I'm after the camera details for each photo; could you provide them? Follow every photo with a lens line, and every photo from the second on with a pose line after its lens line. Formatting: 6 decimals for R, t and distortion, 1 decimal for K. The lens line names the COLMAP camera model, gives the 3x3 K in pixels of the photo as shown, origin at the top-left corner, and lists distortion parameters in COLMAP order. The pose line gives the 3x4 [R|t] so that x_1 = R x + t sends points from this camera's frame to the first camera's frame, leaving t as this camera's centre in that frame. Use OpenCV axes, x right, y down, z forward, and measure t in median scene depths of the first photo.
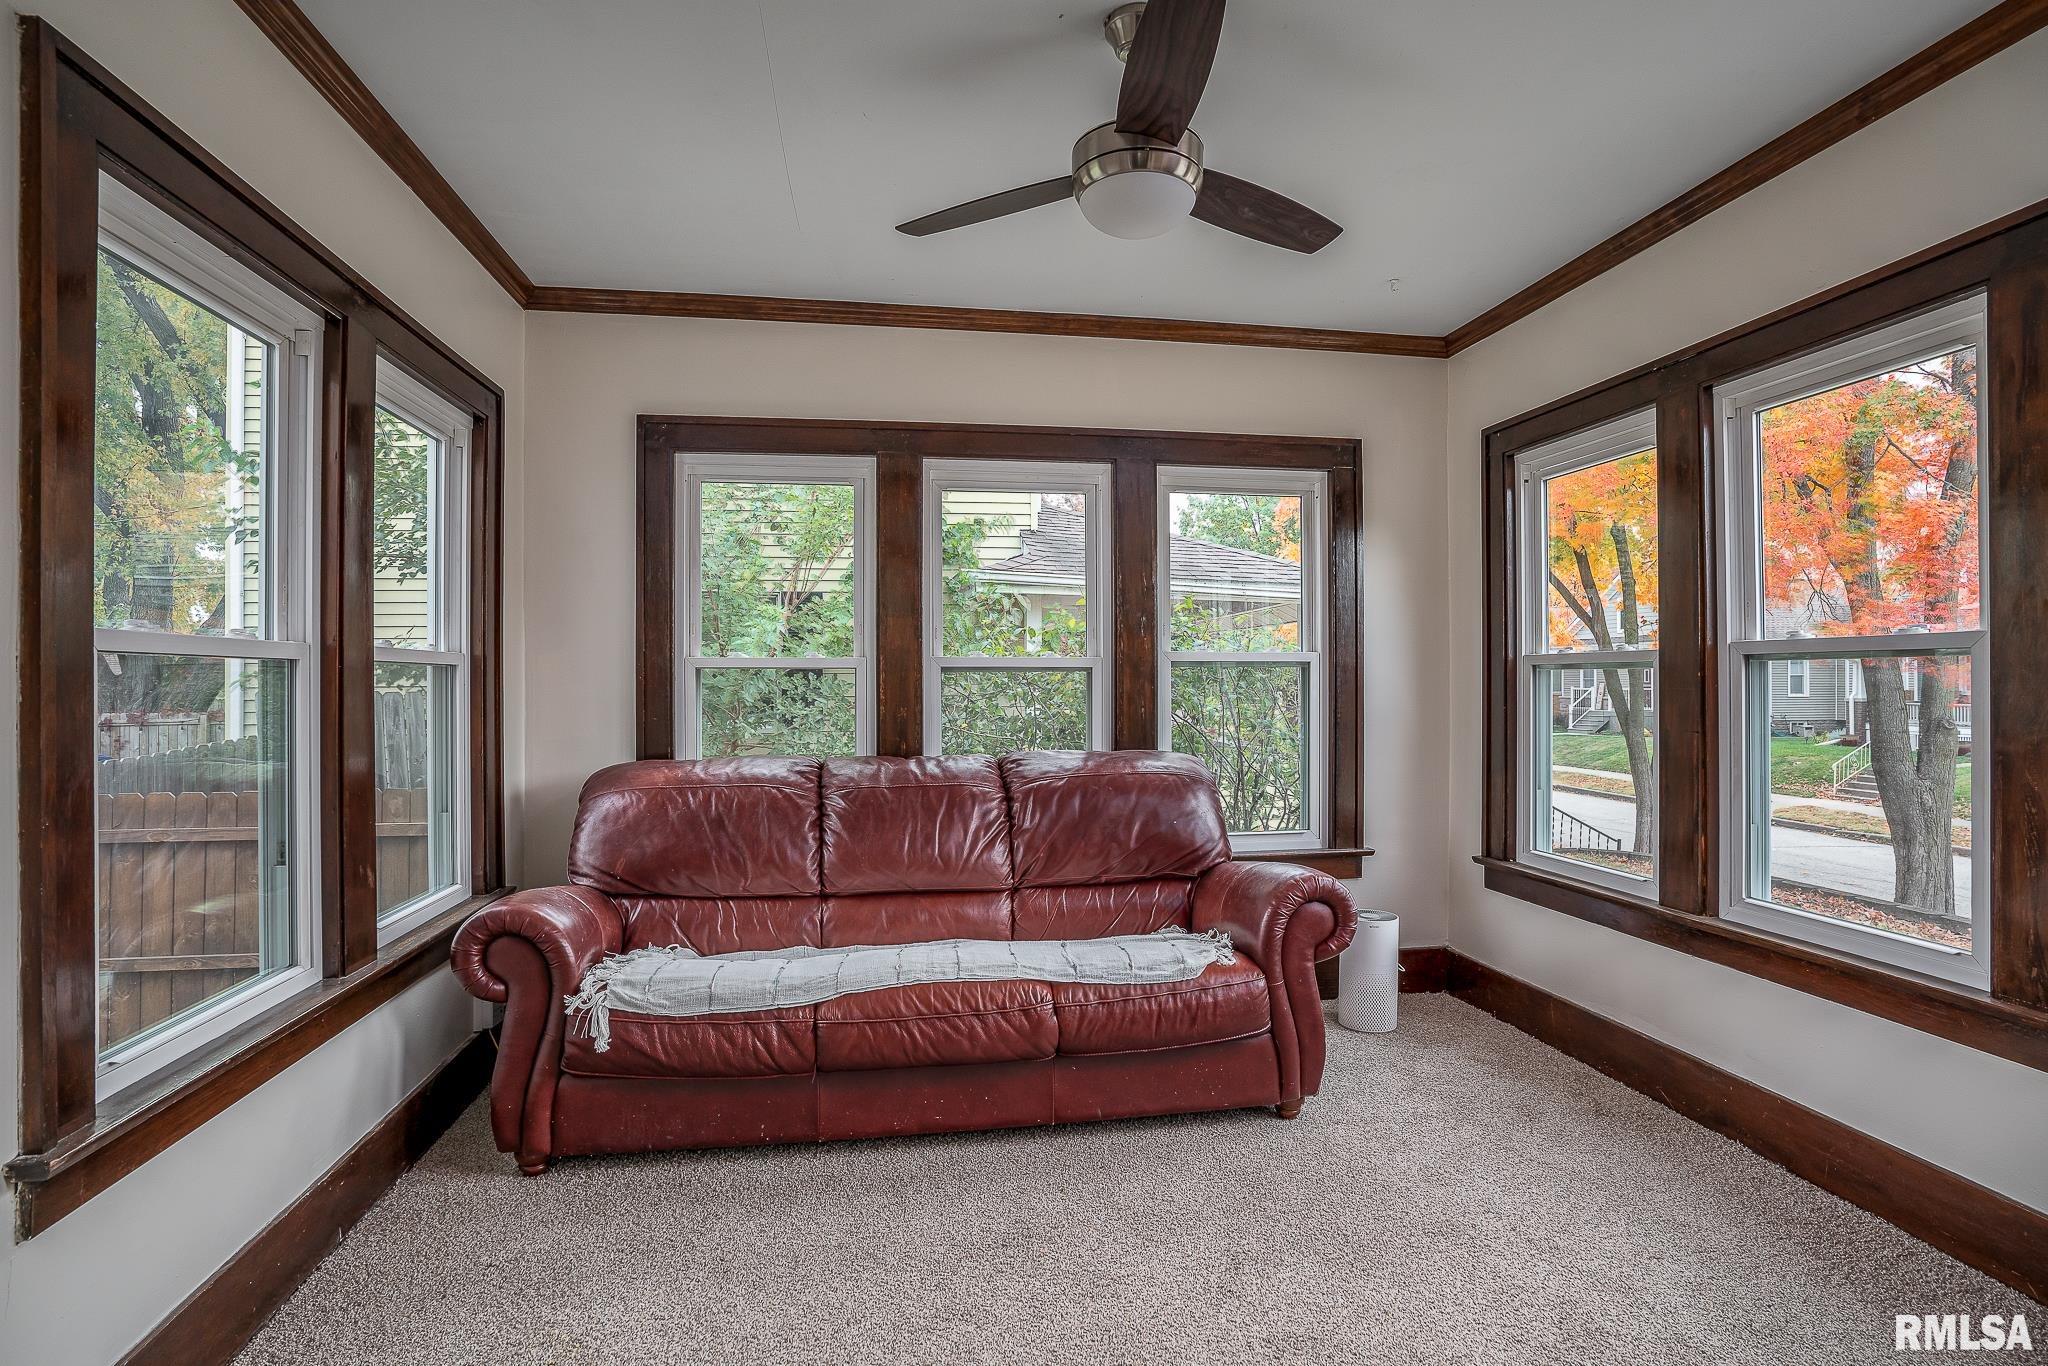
lens RADIAL K [[1032.8, 0, 1021.5], [0, 1032.8, 679.6], [0, 0, 1]] dist [0.000565, 0.000035]
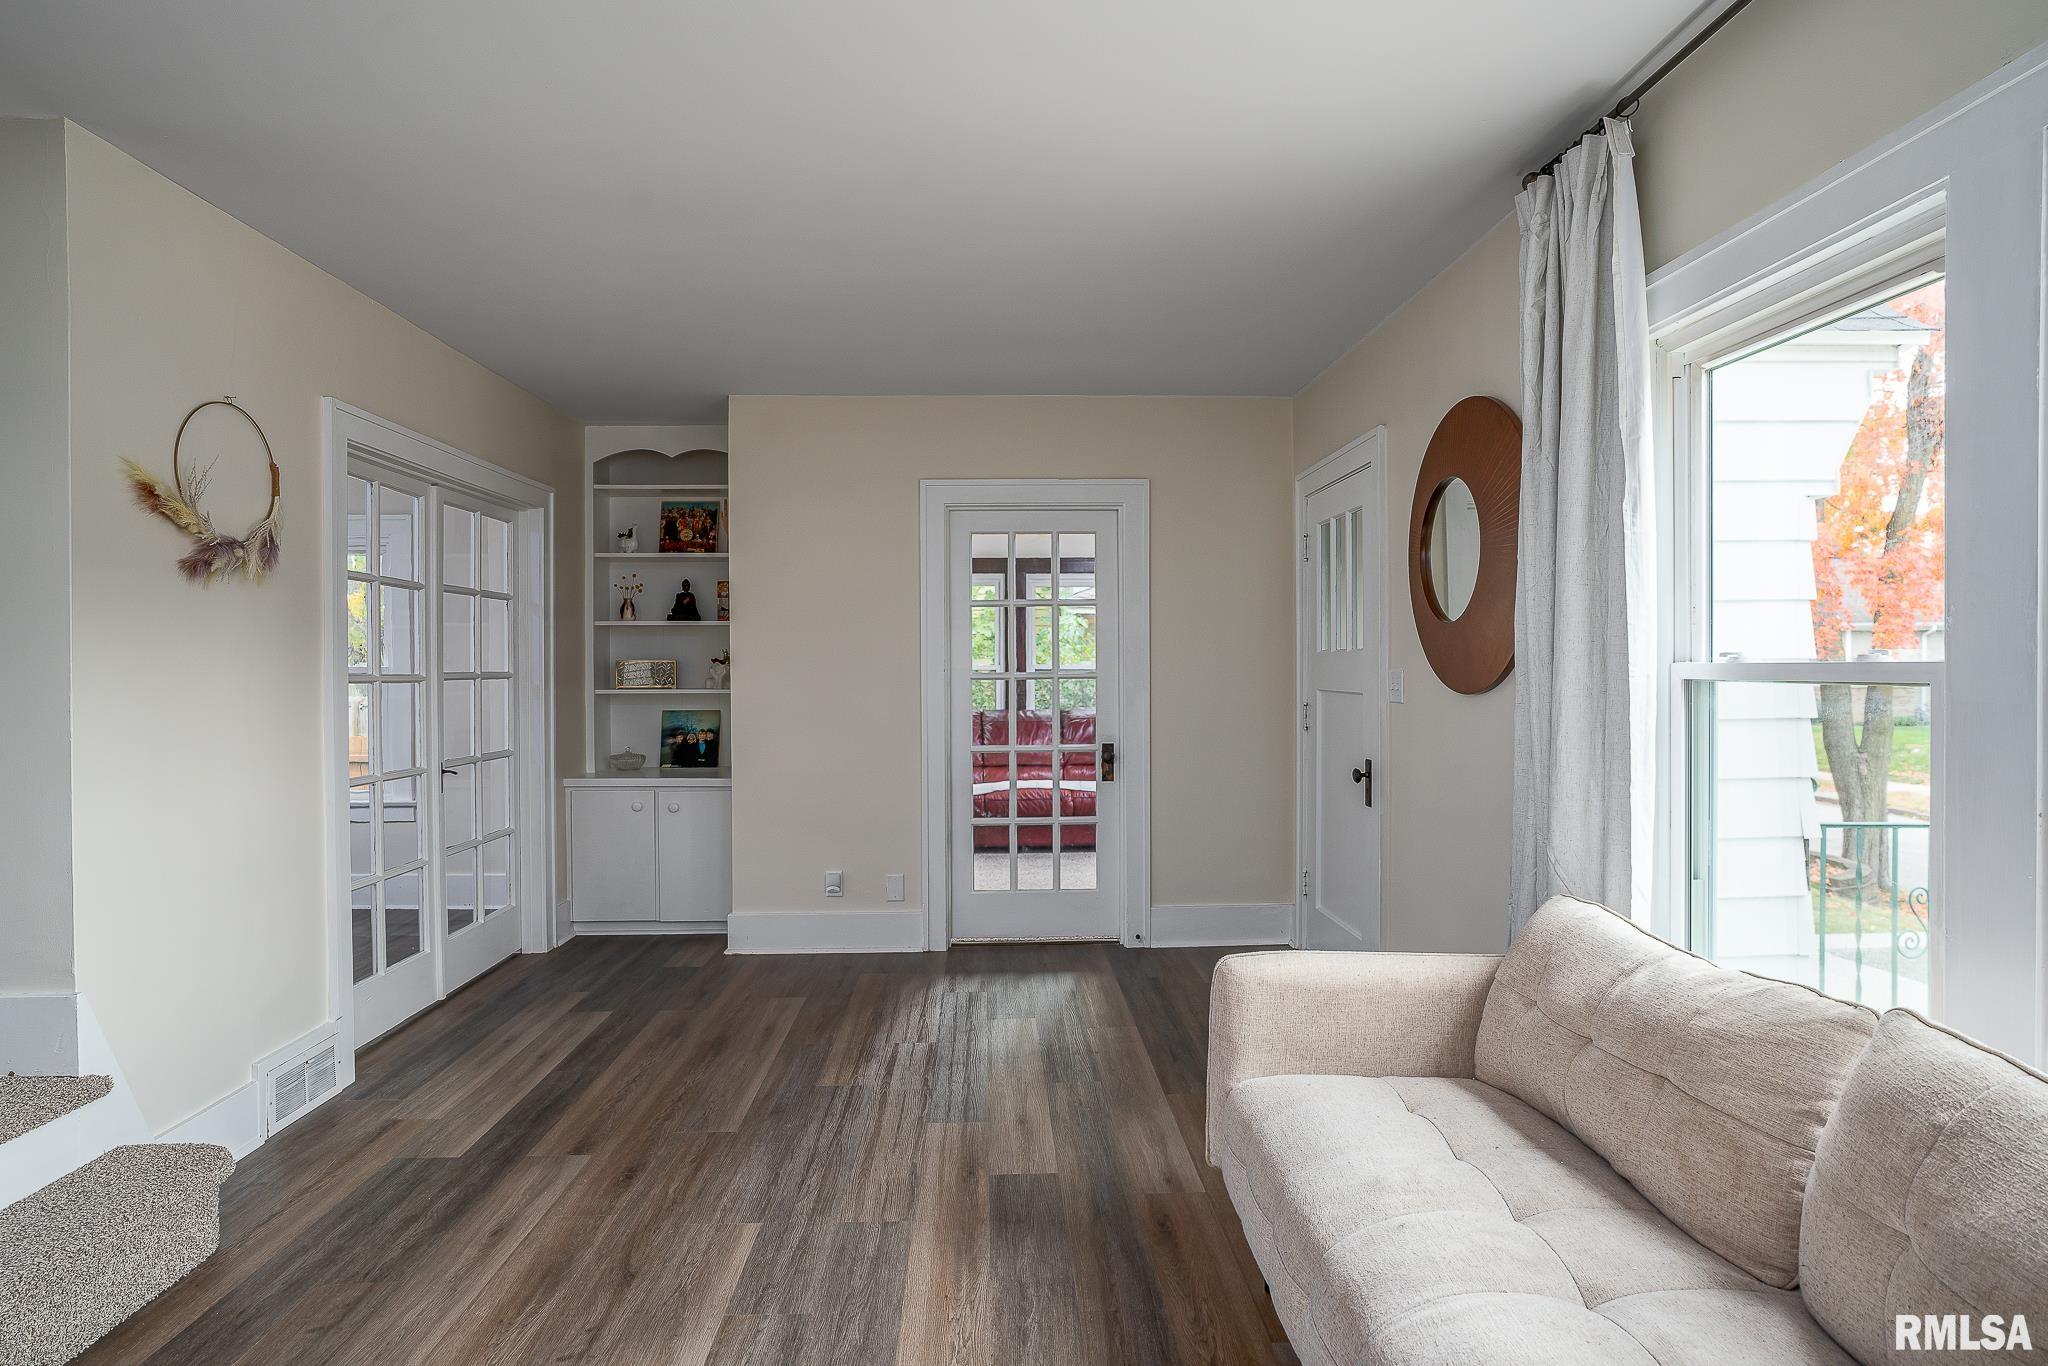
lens RADIAL K [[1062.7, 0, 1022.6], [0, 1062.7, 682.5], [0, 0, 1]] dist [-0.000055, -0.000003]
pose [[0.992786, -0.001238, -0.119890, 0.074175], [0.002616, 0.999932, 0.011337, -0.004023], [0.119867, -0.011569, 0.992723, -0.547615]]
